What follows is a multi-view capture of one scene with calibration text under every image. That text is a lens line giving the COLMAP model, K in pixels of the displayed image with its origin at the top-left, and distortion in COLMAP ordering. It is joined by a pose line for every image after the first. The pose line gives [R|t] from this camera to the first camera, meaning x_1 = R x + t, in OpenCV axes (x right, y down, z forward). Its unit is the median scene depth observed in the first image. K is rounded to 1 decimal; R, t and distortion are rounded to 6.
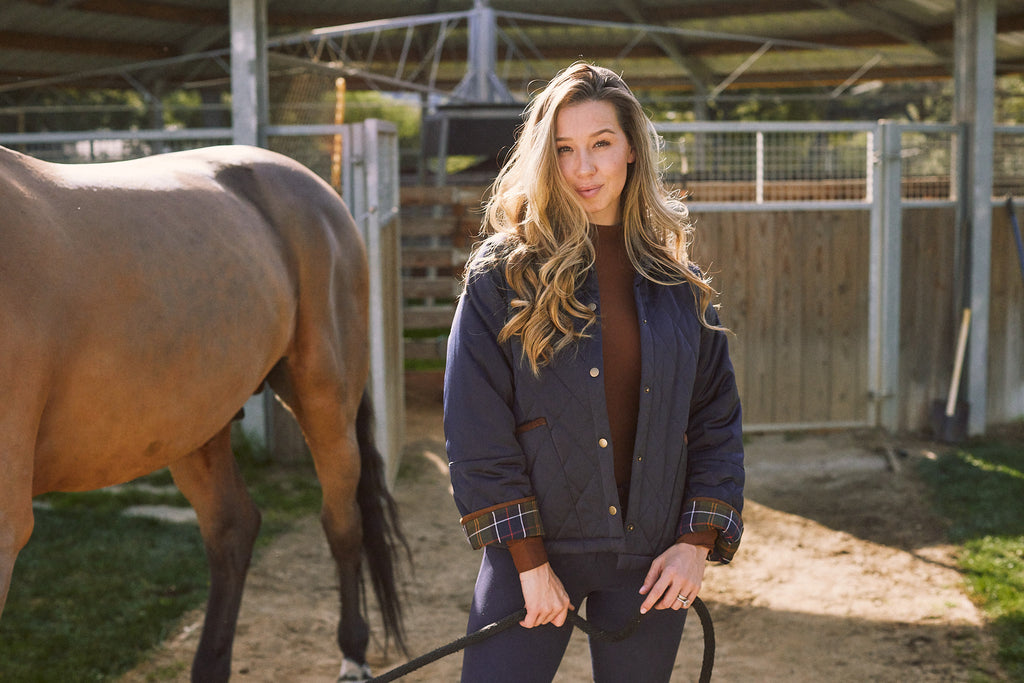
lens RADIAL K [[1501.2, 0, 521.4], [0, 1501.2, 344.5], [0, 0, 1]] dist [-0.150748, 0.286709]
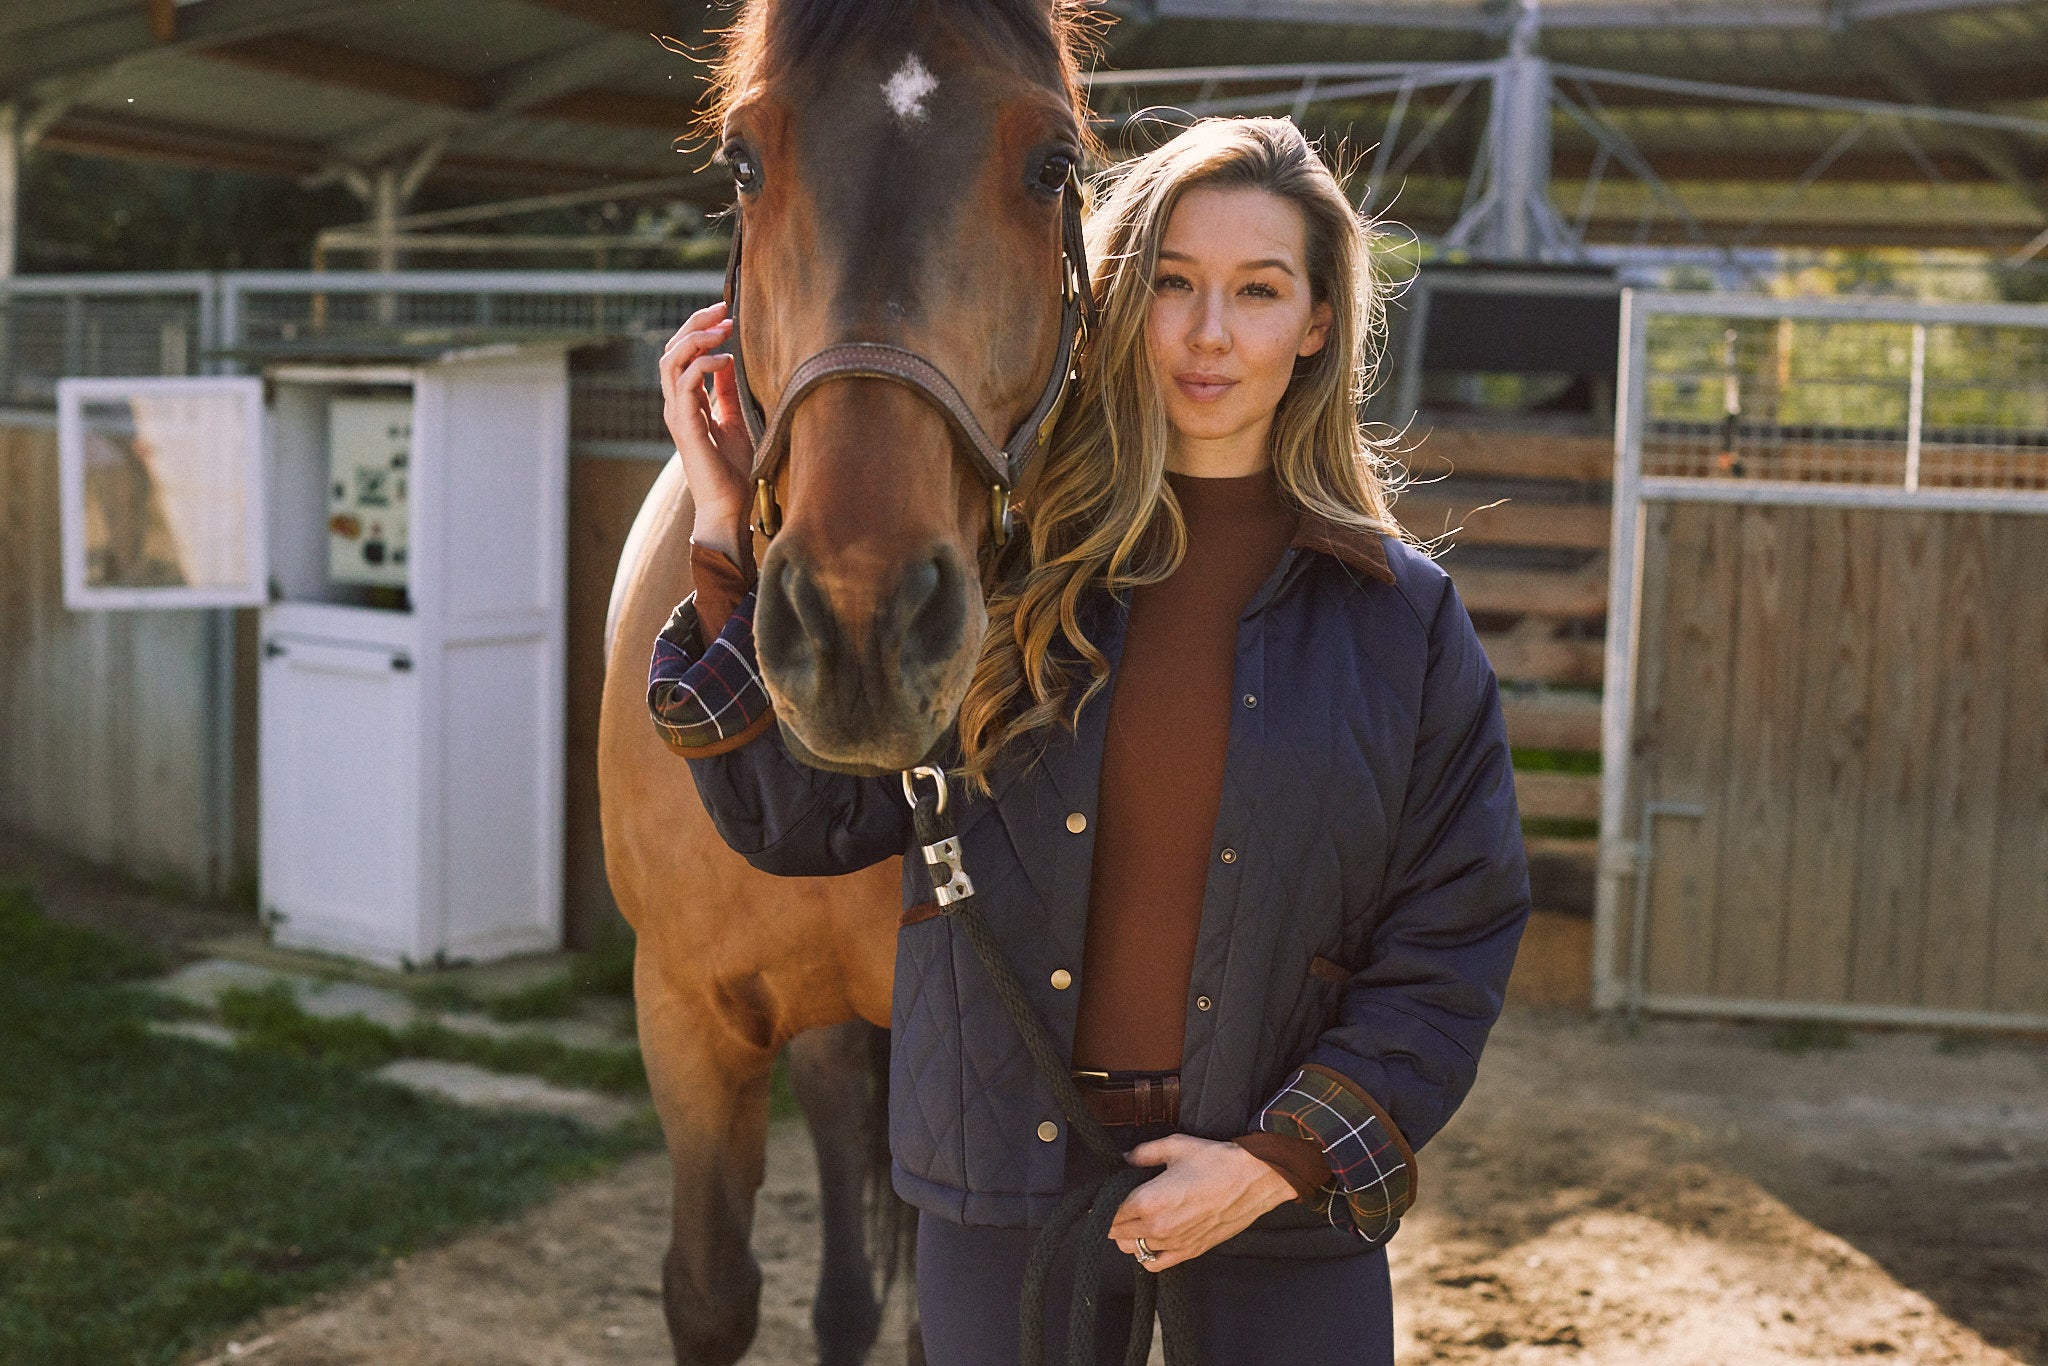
lens RADIAL K [[2990.7, 0, 1024.6], [0, 2990.7, 690.5], [0, 0, 1]] dist [-0.126937, 0.159877]
pose [[0.962604, 0.066267, -0.262685, 0.140750], [-0.072184, 0.997308, -0.012930, -0.008199], [0.261121, 0.031408, 0.964795, 0.118256]]
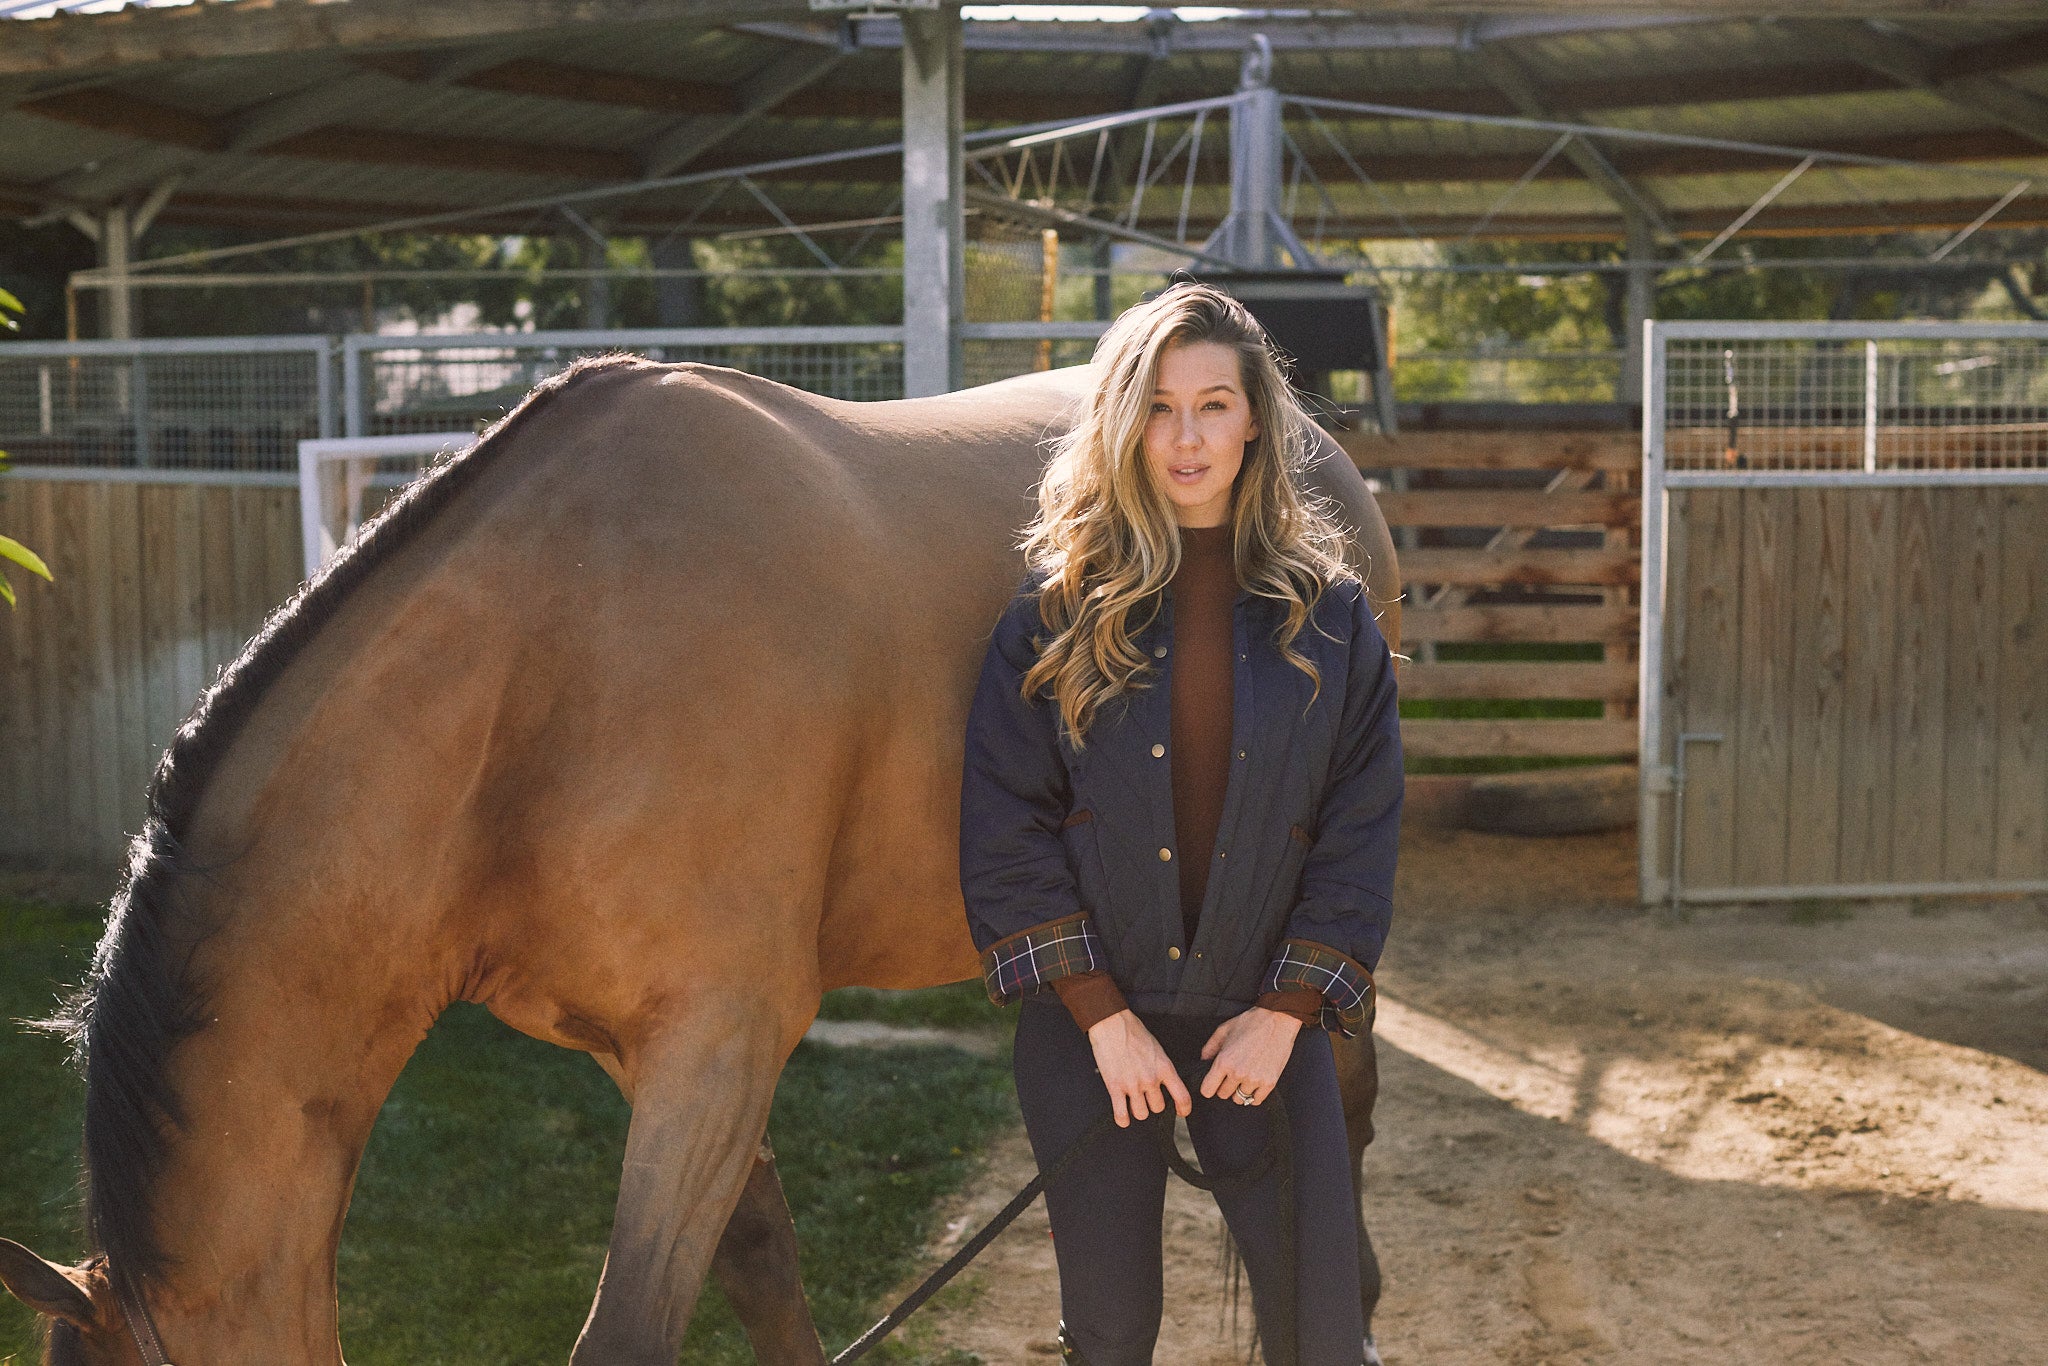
lens RADIAL K [[3002.5, 0, 1042.8], [0, 3002.5, 689.1], [0, 0, 1]] dist [-0.150748, 0.286709]
pose [[0.998705, 0.010050, -0.049865, -0.083244], [-0.010832, 0.999822, -0.015422, 0.003190], [0.049701, 0.015943, 0.998637, -0.080354]]
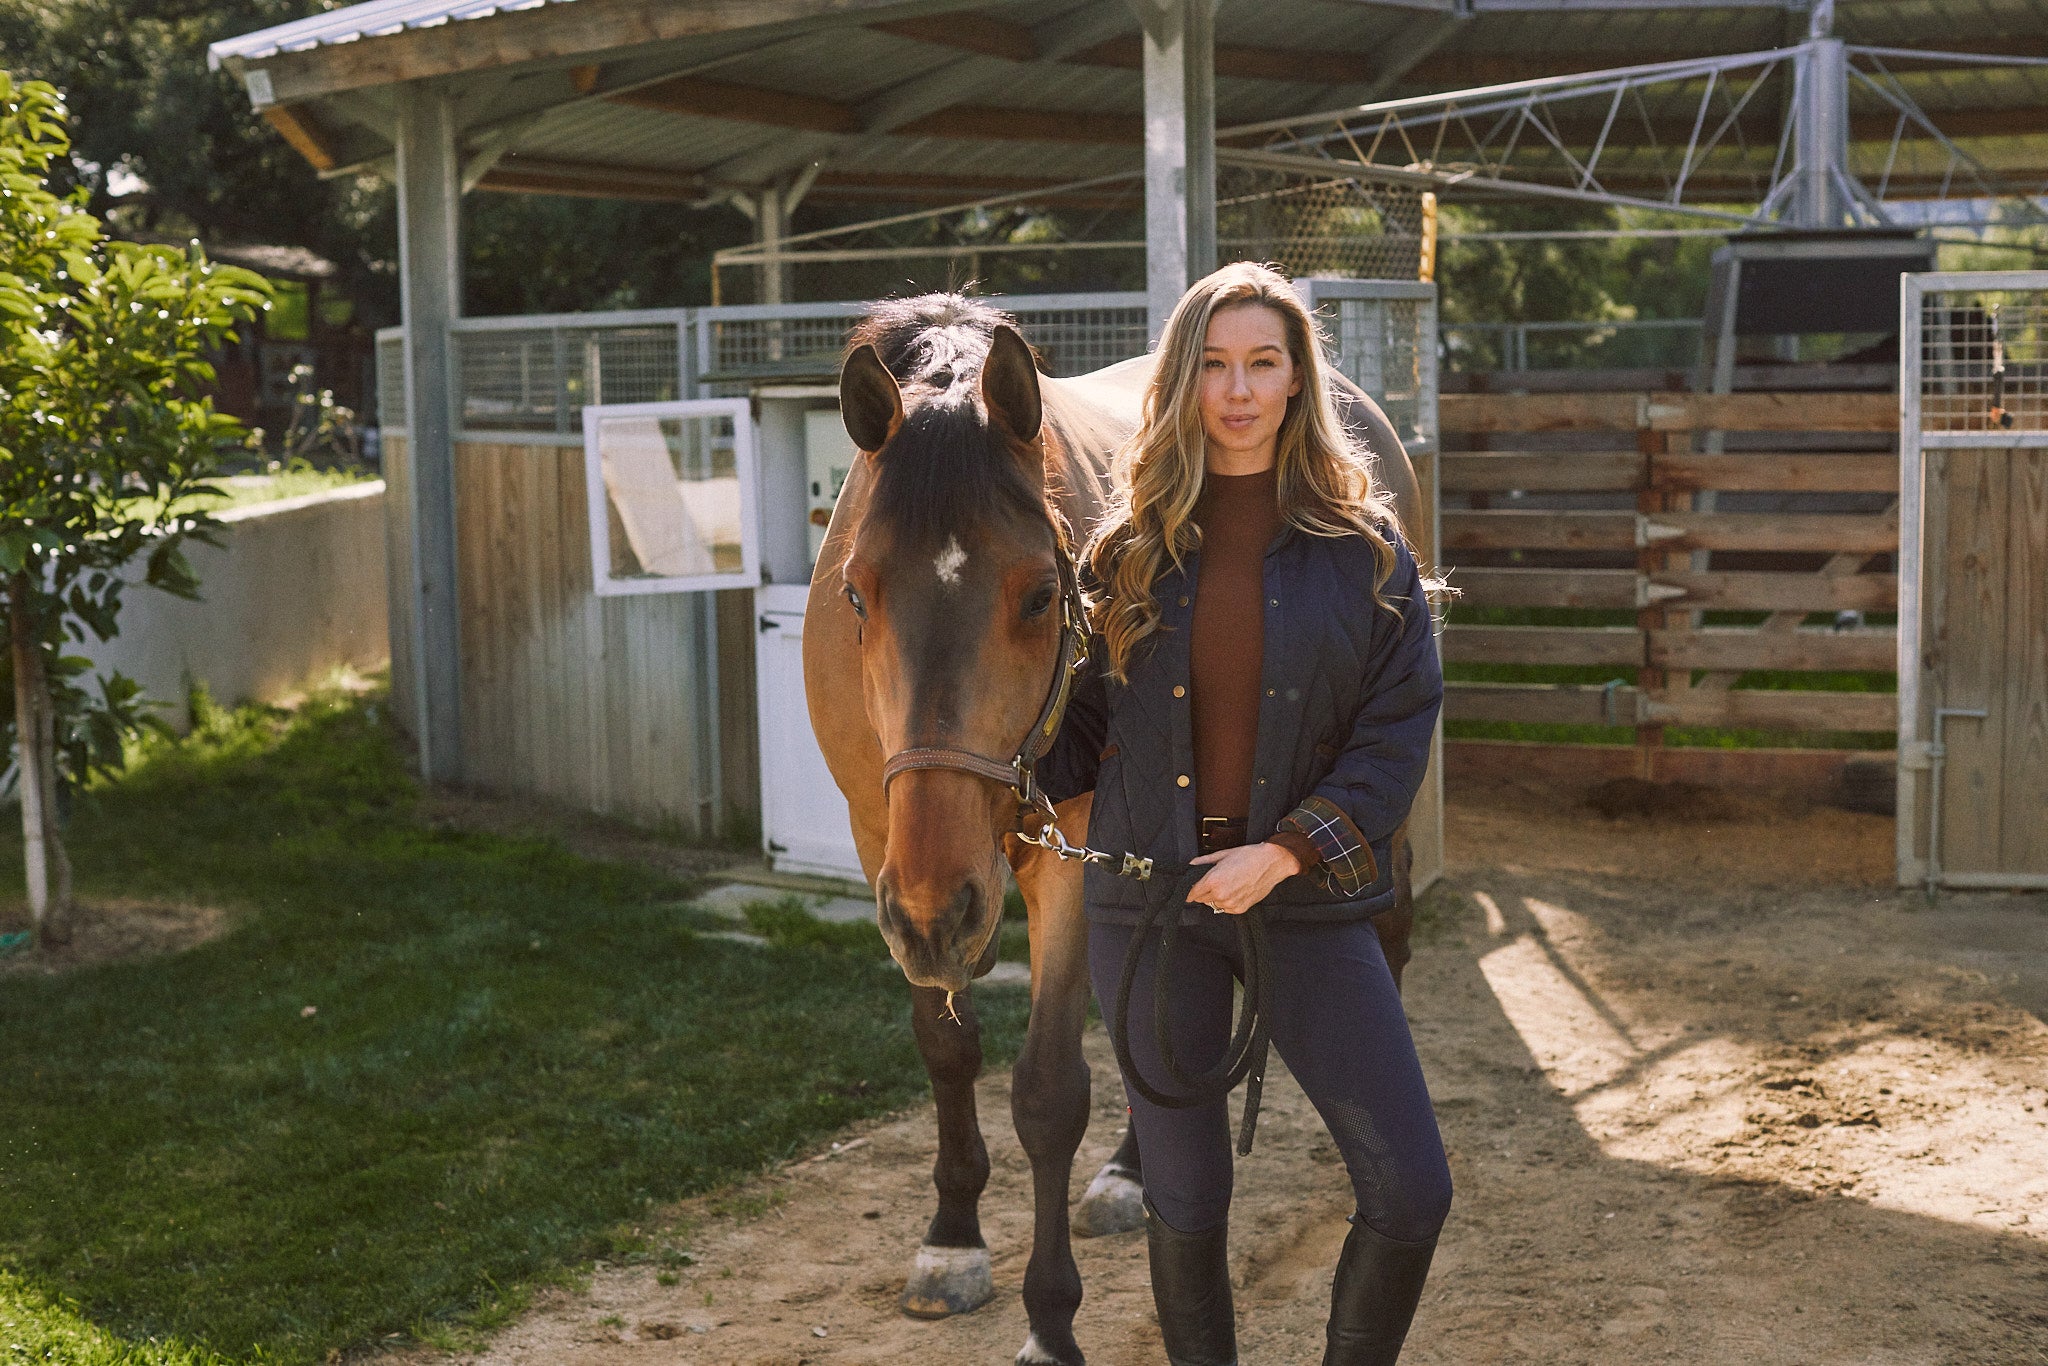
lens RADIAL K [[3002.5, 0, 1042.8], [0, 3002.5, 689.1], [0, 0, 1]] dist [-0.150748, 0.286709]
pose [[0.933281, 0.033402, -0.357589, 0.166860], [-0.034831, 0.999390, 0.002446, 0.001889], [0.357453, 0.010172, 0.933876, -0.053475]]
